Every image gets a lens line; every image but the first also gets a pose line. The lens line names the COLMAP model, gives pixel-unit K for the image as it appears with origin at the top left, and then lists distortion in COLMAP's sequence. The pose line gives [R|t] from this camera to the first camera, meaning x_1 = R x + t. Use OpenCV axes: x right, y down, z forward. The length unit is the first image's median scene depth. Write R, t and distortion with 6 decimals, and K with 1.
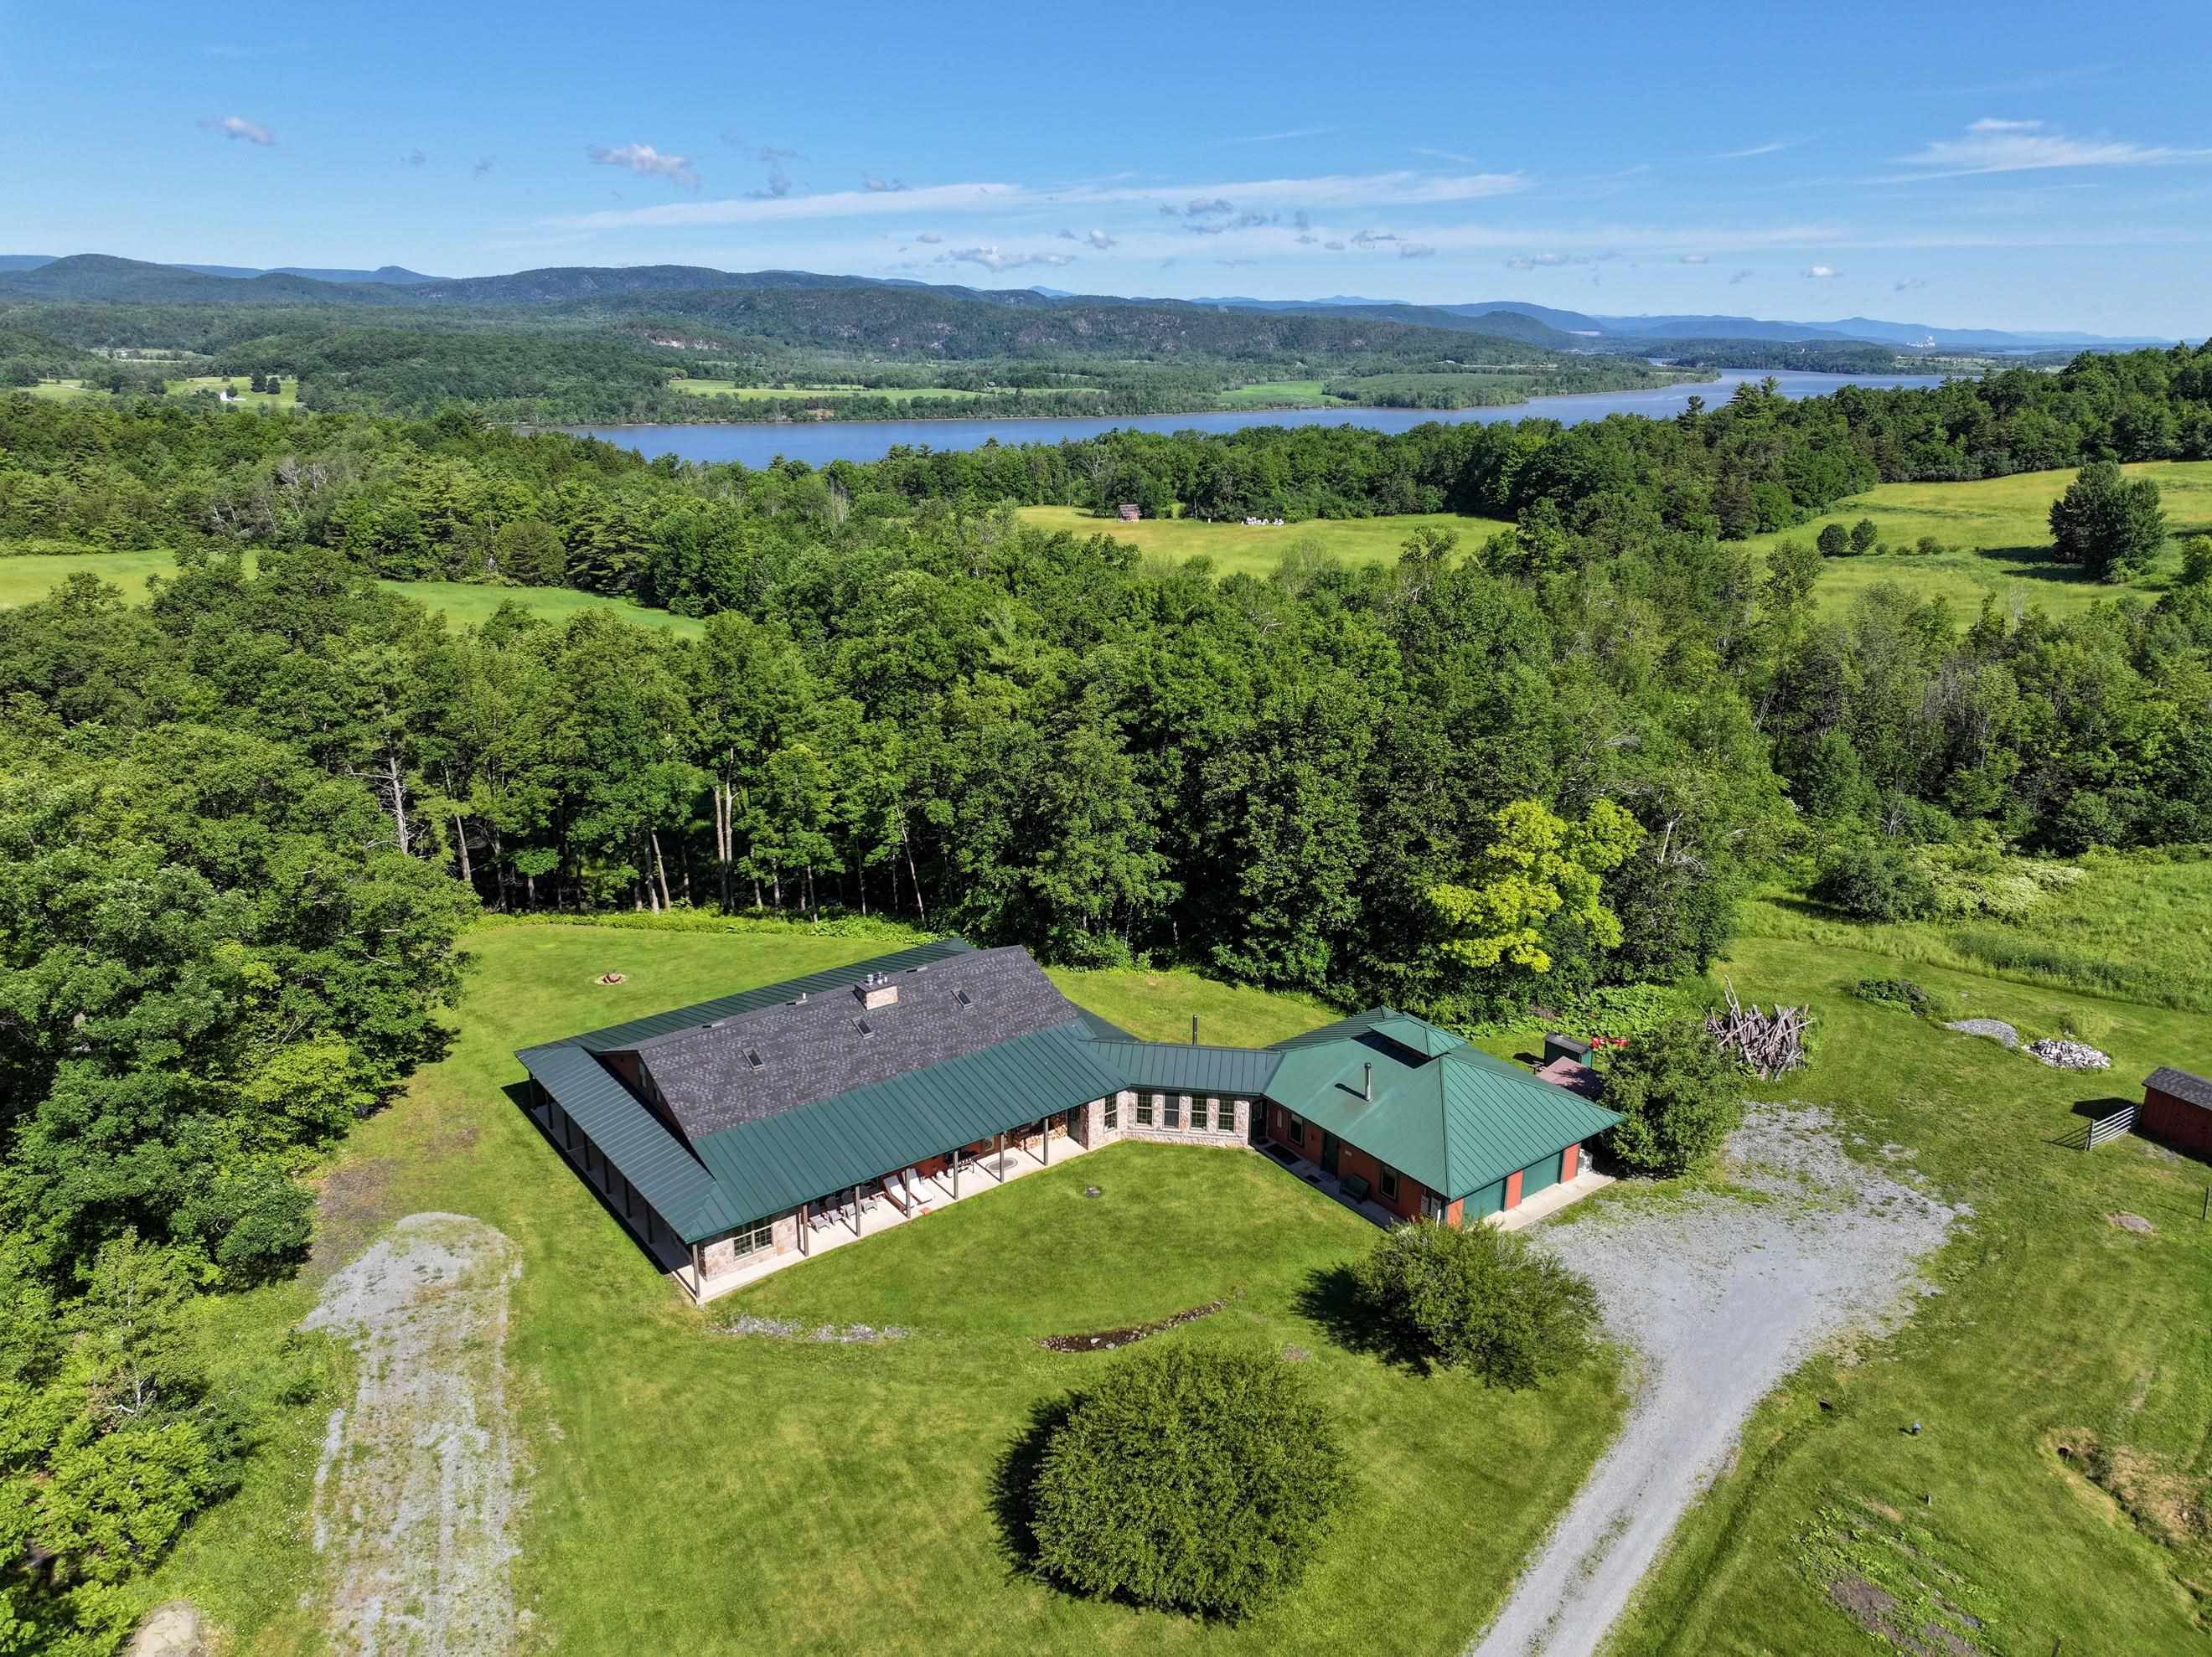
lens RADIAL K [[1545.9, 0, 1106.0], [0, 1545.9, 828.5], [0, 0, 1]] dist [0.006413, 0.003057]
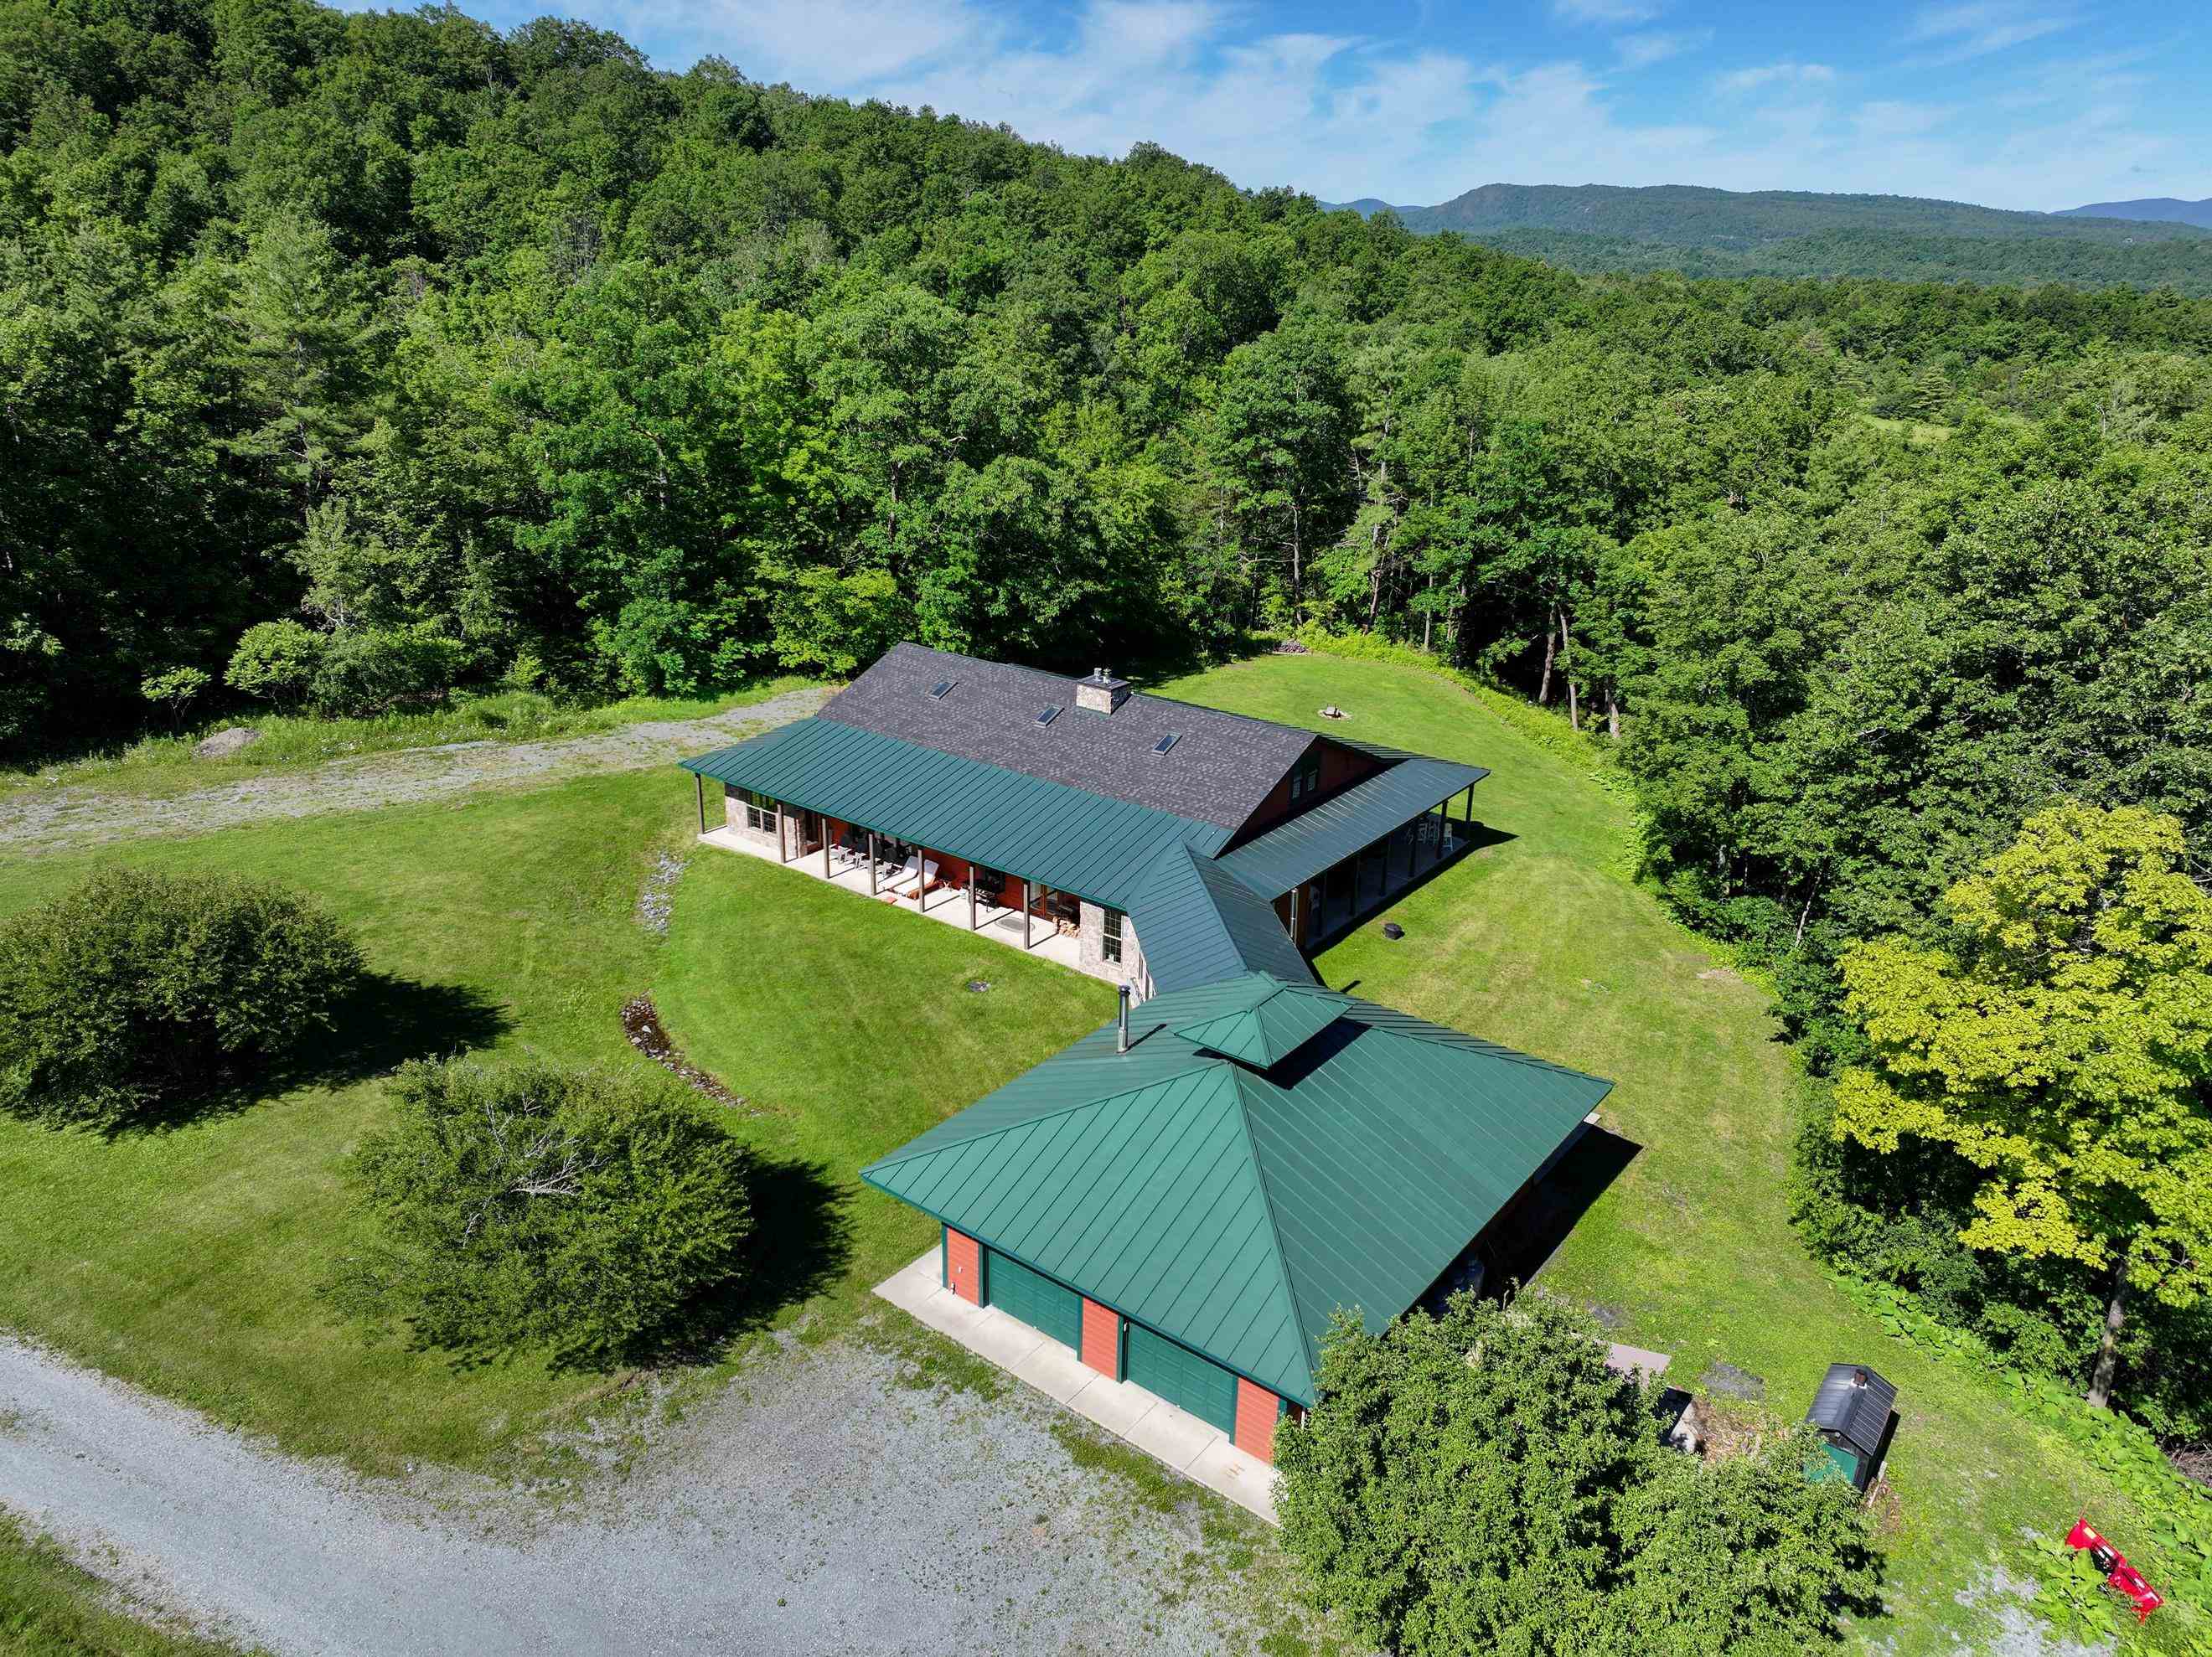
lens RADIAL K [[1545.9, 0, 1106.0], [0, 1545.9, 828.5], [0, 0, 1]] dist [0.006413, 0.003057]
pose [[0.269249, 0.338476, -0.901631, 0.603884], [-0.316845, 0.915220, 0.248960, -0.030906], [0.909458, 0.218645, 0.353667, 0.739390]]
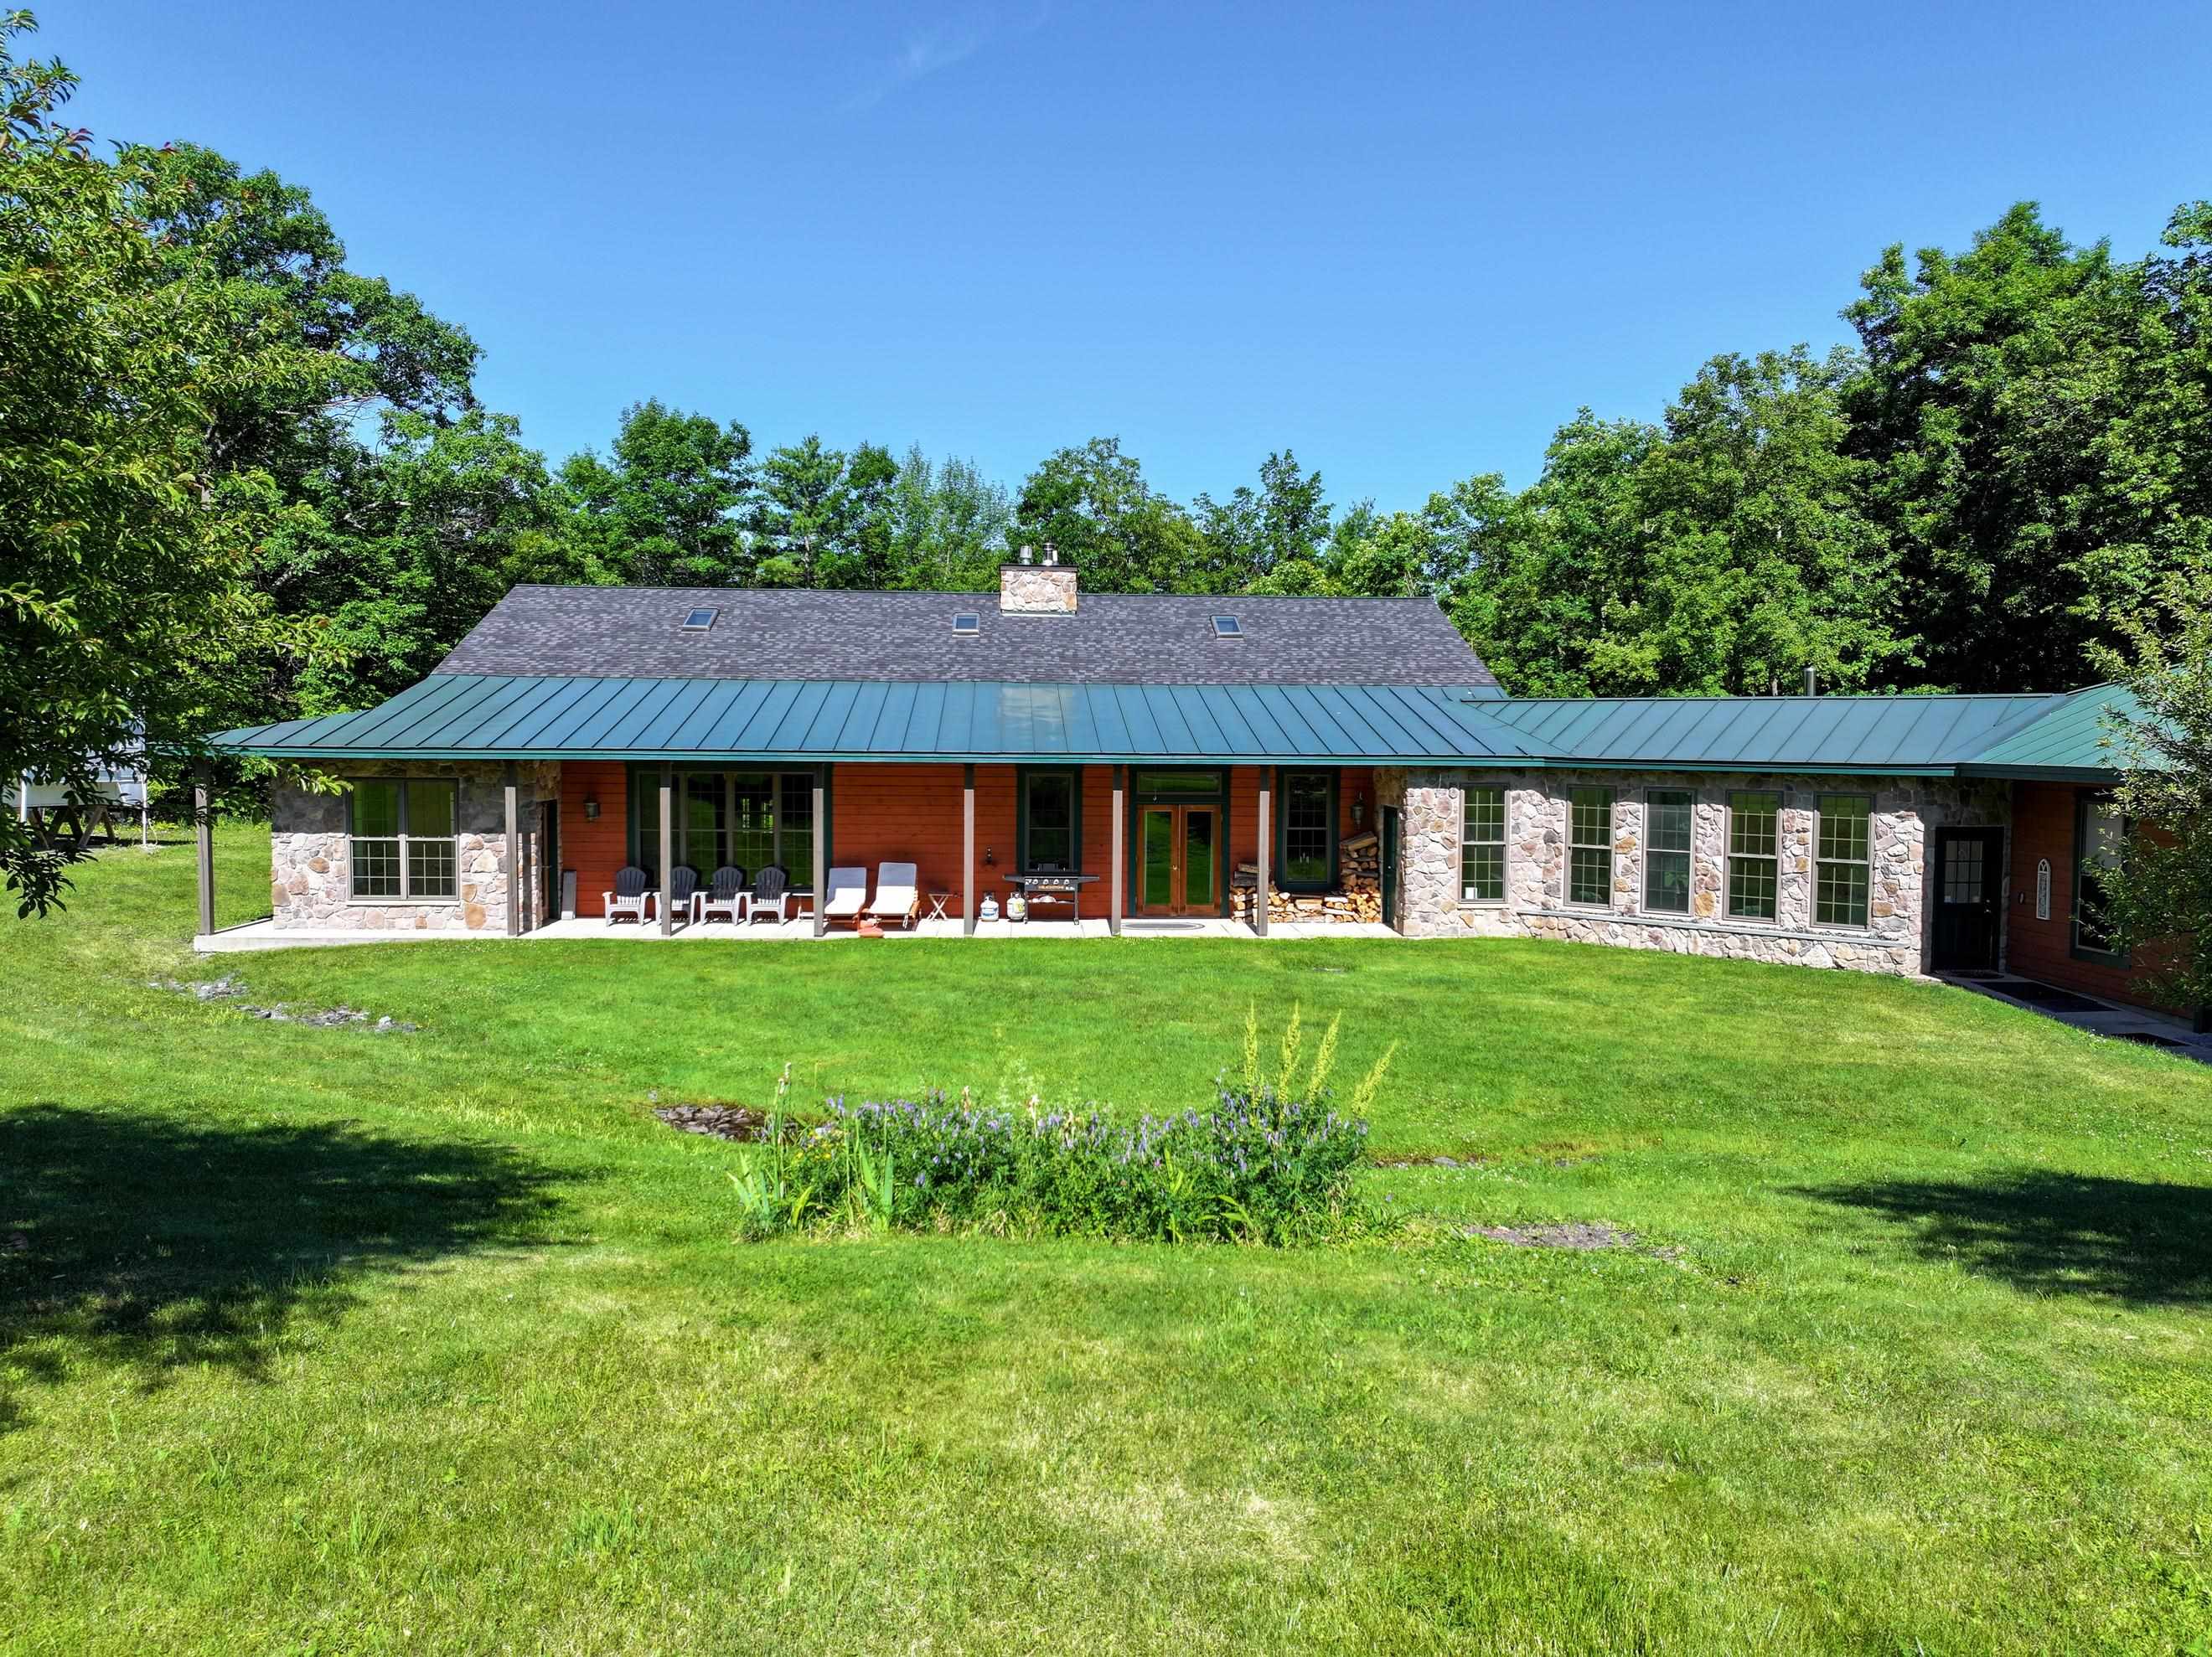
lens RADIAL K [[1545.9, 0, 1106.0], [0, 1545.9, 828.5], [0, 0, 1]] dist [0.006413, 0.003057]
pose [[0.827090, 0.032199, -0.561146, 0.129304], [-0.172935, 0.964507, -0.199549, 0.264607], [0.534804, 0.262087, 0.803302, 0.665581]]
